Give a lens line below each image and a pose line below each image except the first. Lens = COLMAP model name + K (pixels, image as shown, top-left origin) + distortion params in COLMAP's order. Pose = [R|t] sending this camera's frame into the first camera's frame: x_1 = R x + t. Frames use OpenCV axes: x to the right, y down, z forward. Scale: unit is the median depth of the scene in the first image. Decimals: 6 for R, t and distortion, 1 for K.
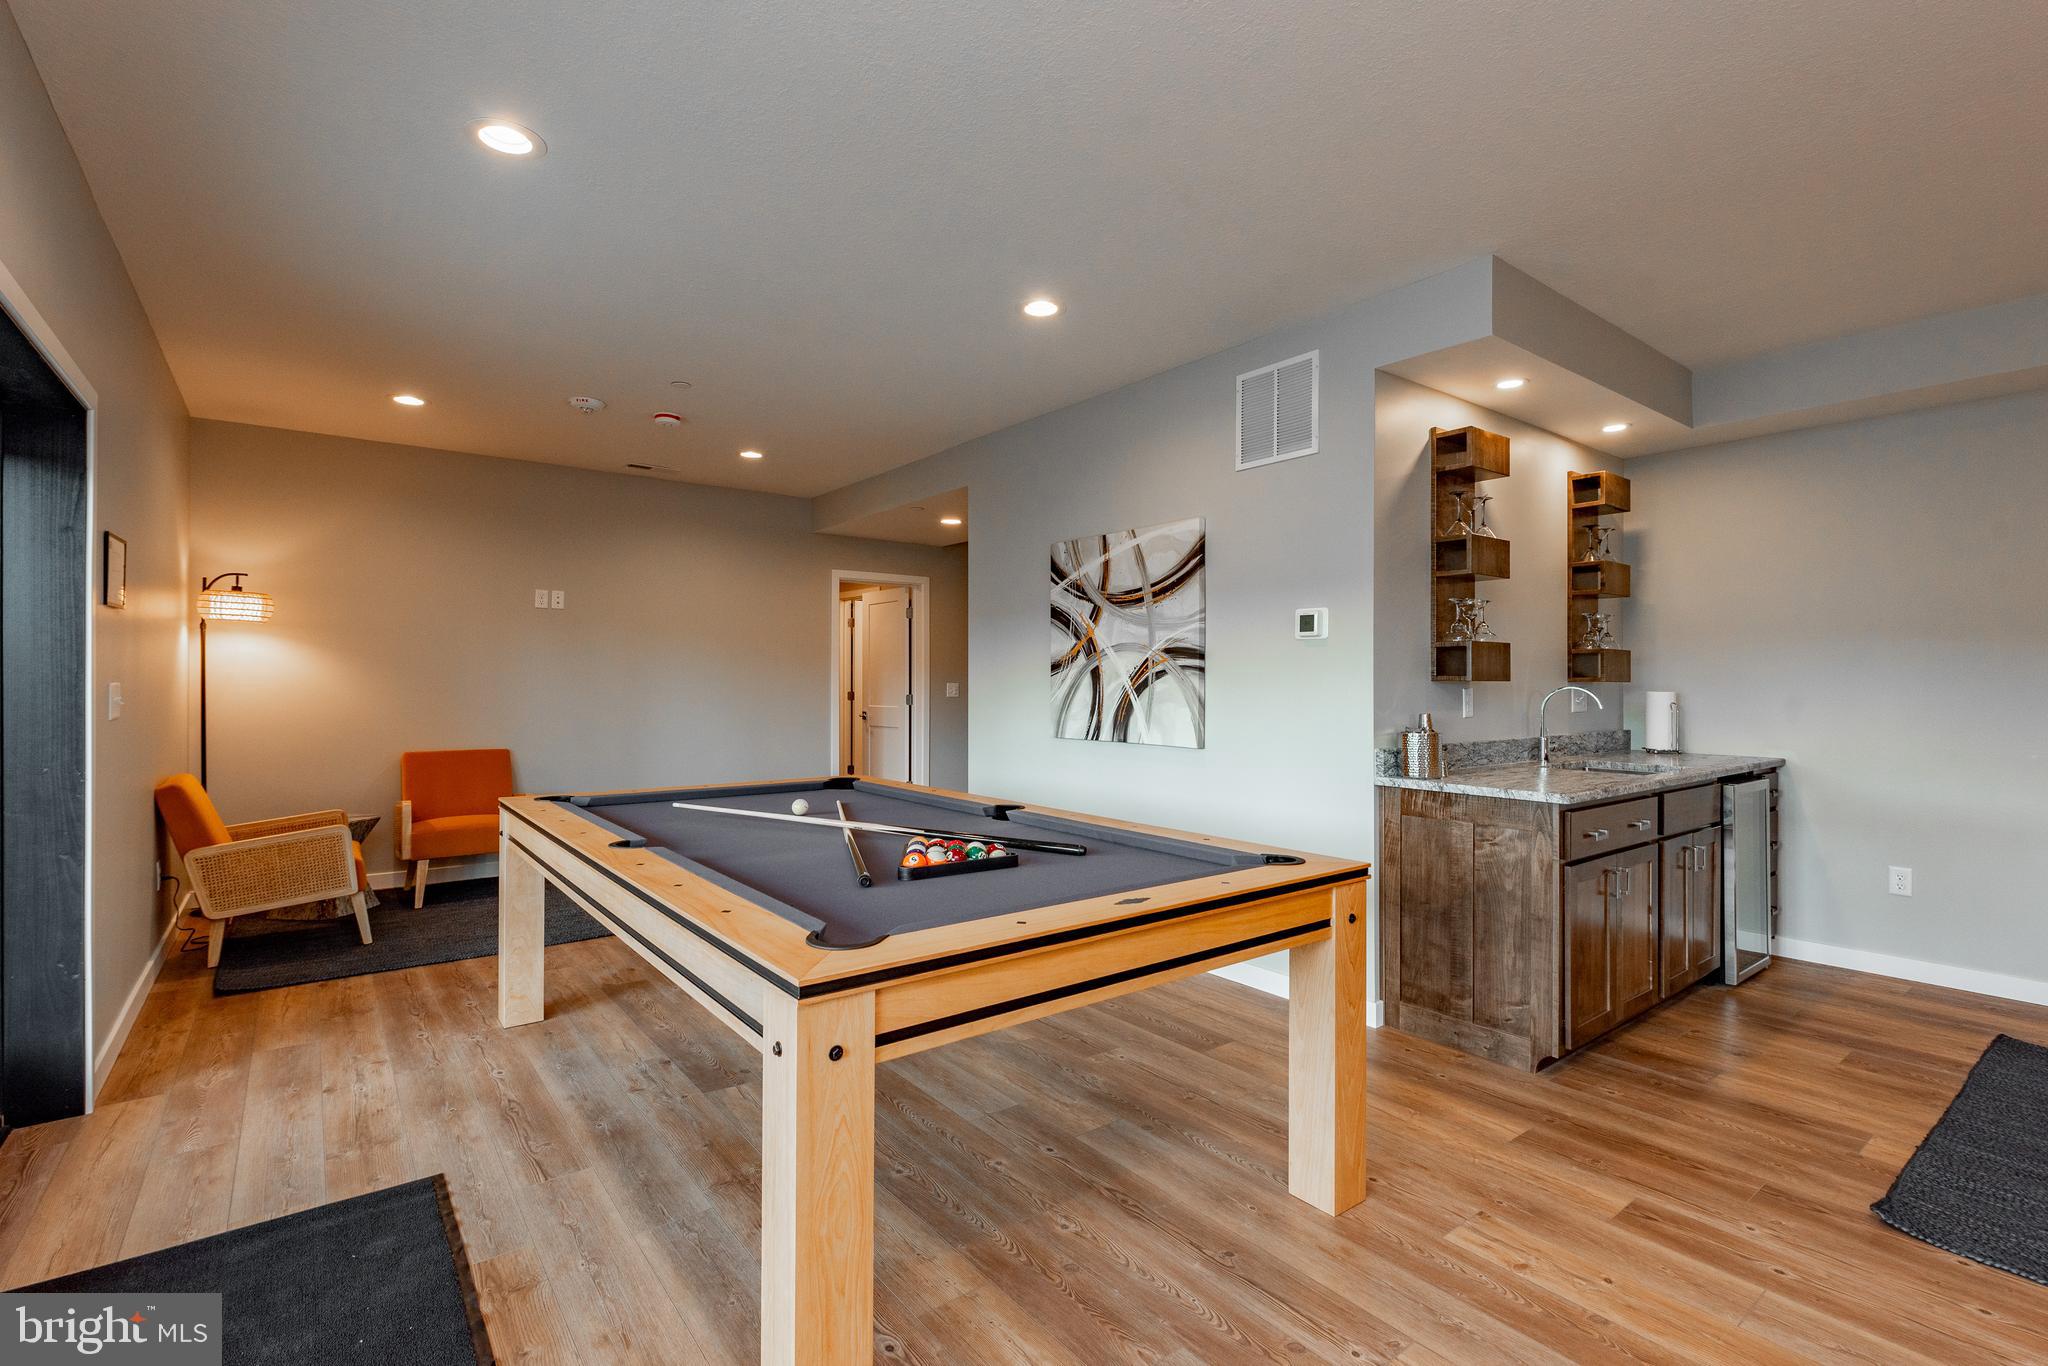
lens RADIAL K [[935.4, 0, 1011.3], [0, 935.4, 680.4], [0, 0, 1]] dist [0.003158, 0.000257]
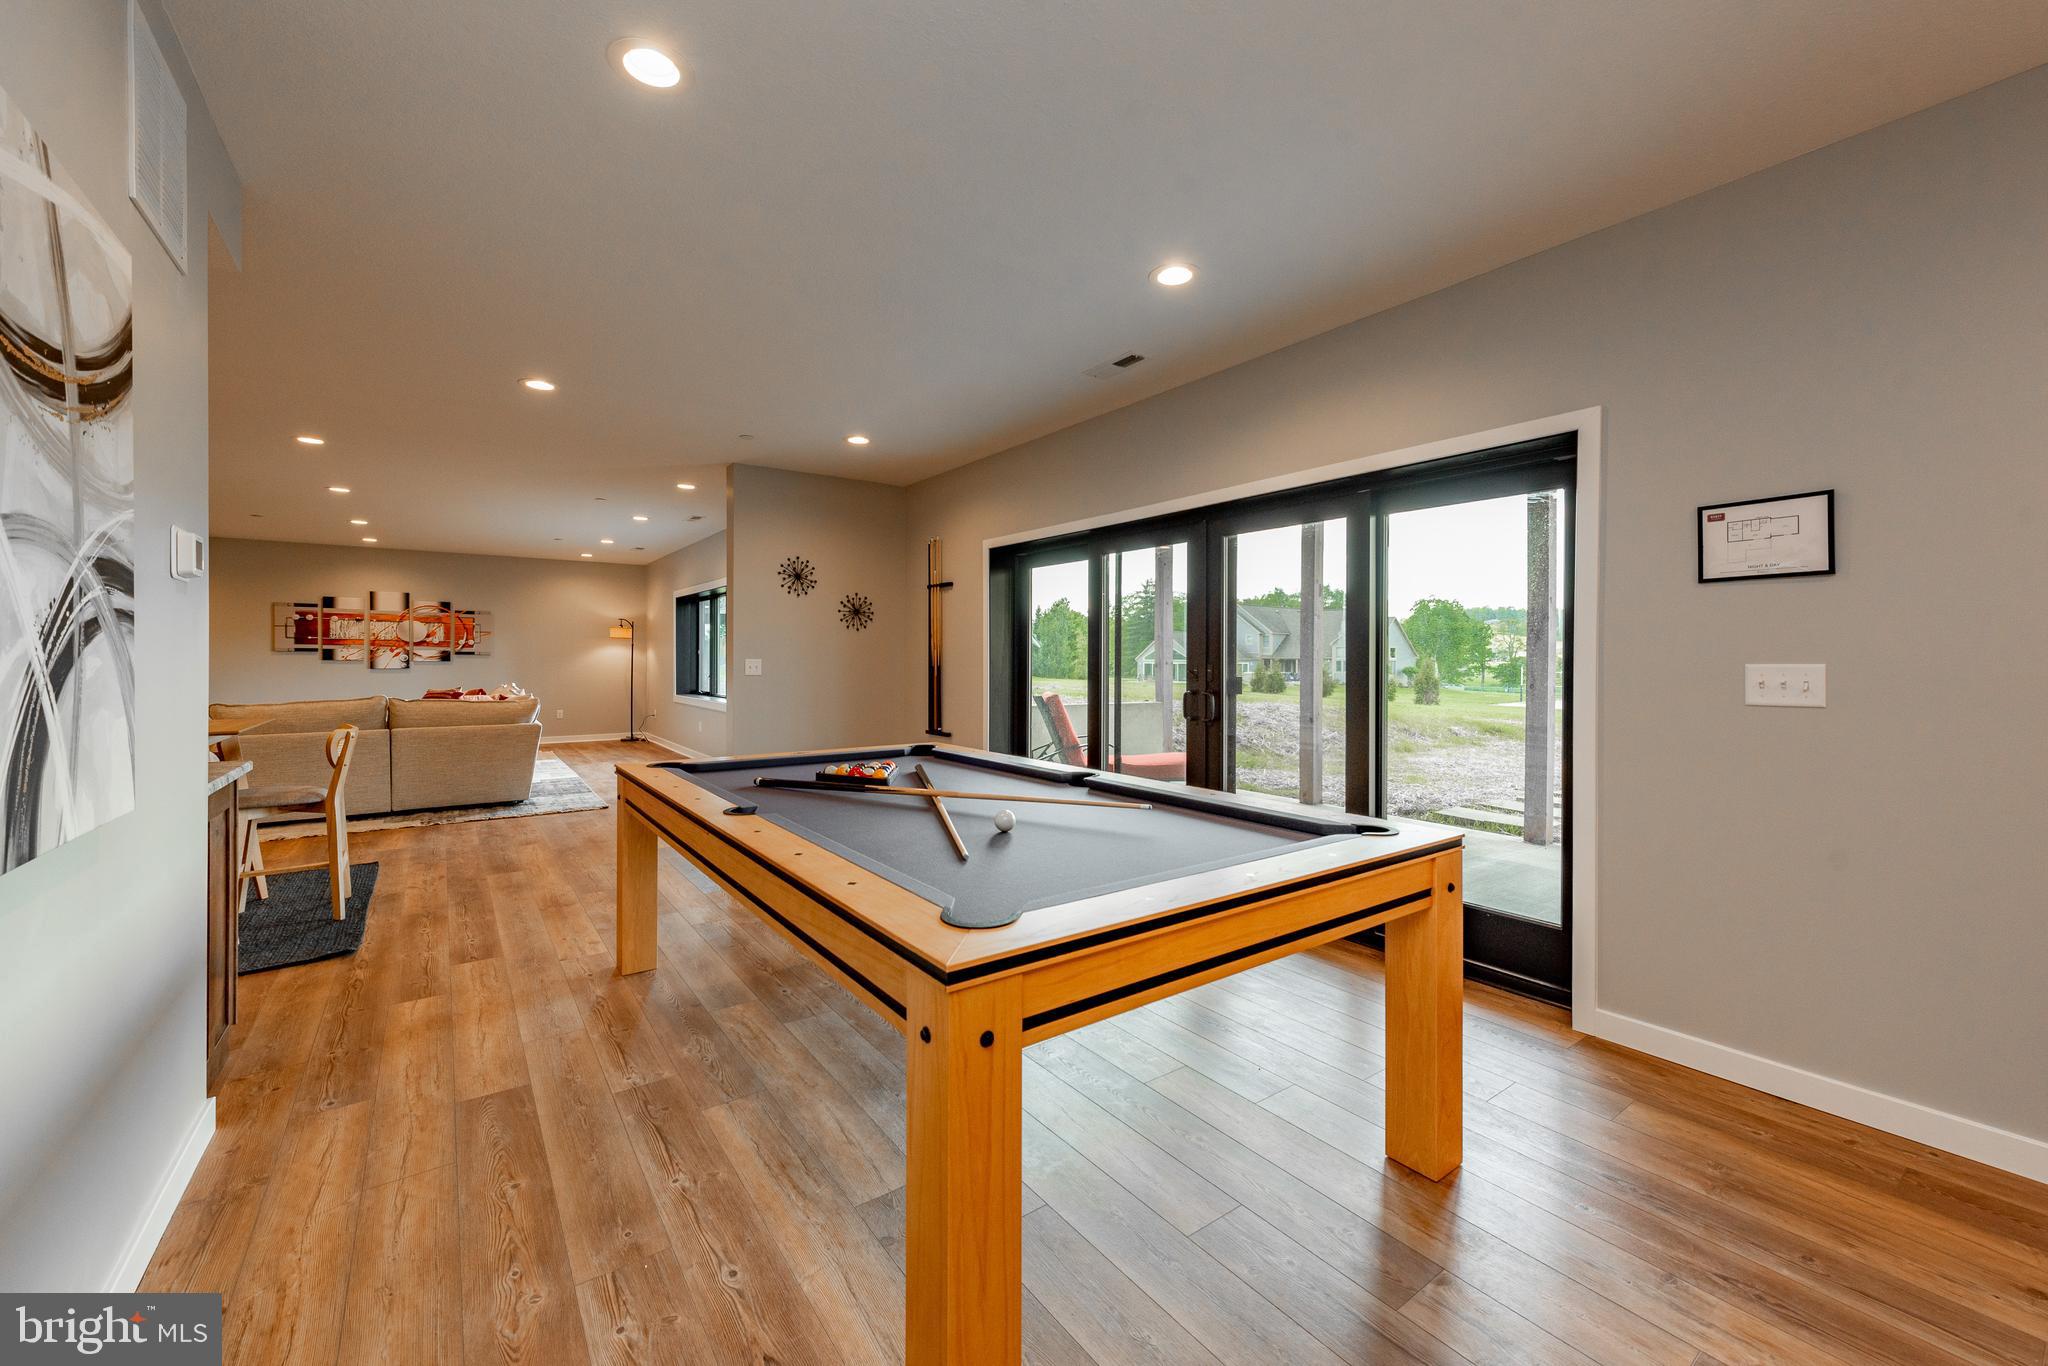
lens RADIAL K [[802.3, 0, 1016.6], [0, 802.3, 648.8], [0, 0, 1]] dist [0.004293, -0.000144]
pose [[-0.999555, -0.006914, 0.029030, -0.204423], [-0.007276, 0.999897, -0.012359, 0.002108], [-0.028942, -0.012565, -0.999502, 1.336628]]
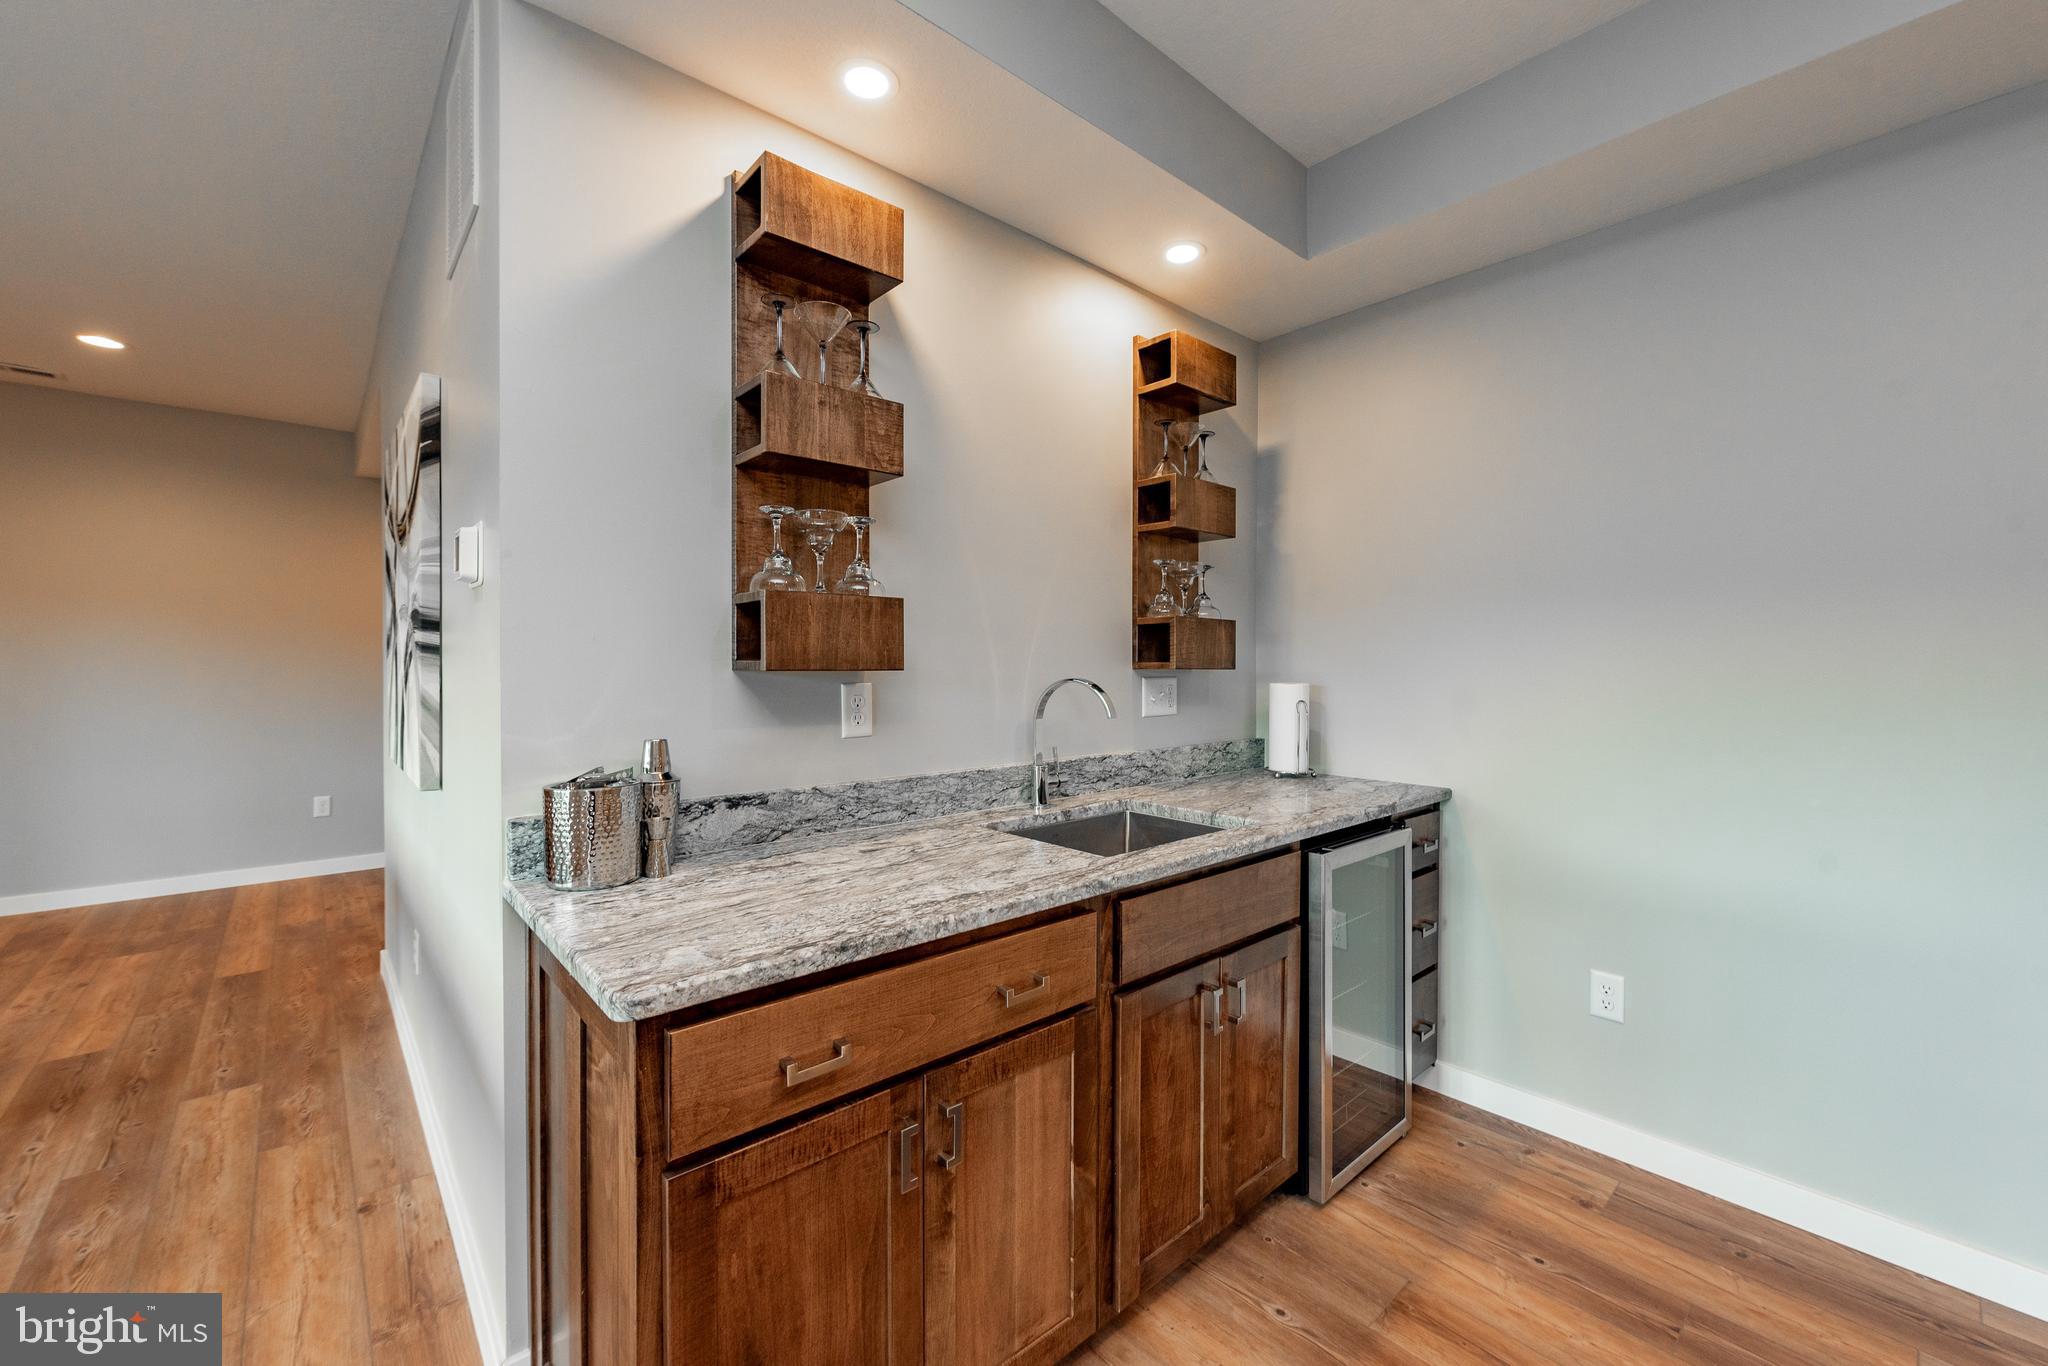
lens RADIAL K [[821.5, 0, 1021.8], [0, 821.5, 673.0], [0, 0, 1]] dist [-0.001965, 0.000321]
pose [[0.997555, -0.001958, 0.069855, 0.515342], [0.000997, 0.999904, 0.013789, -0.003992], [-0.069875, -0.013685, 0.997462, 0.482319]]
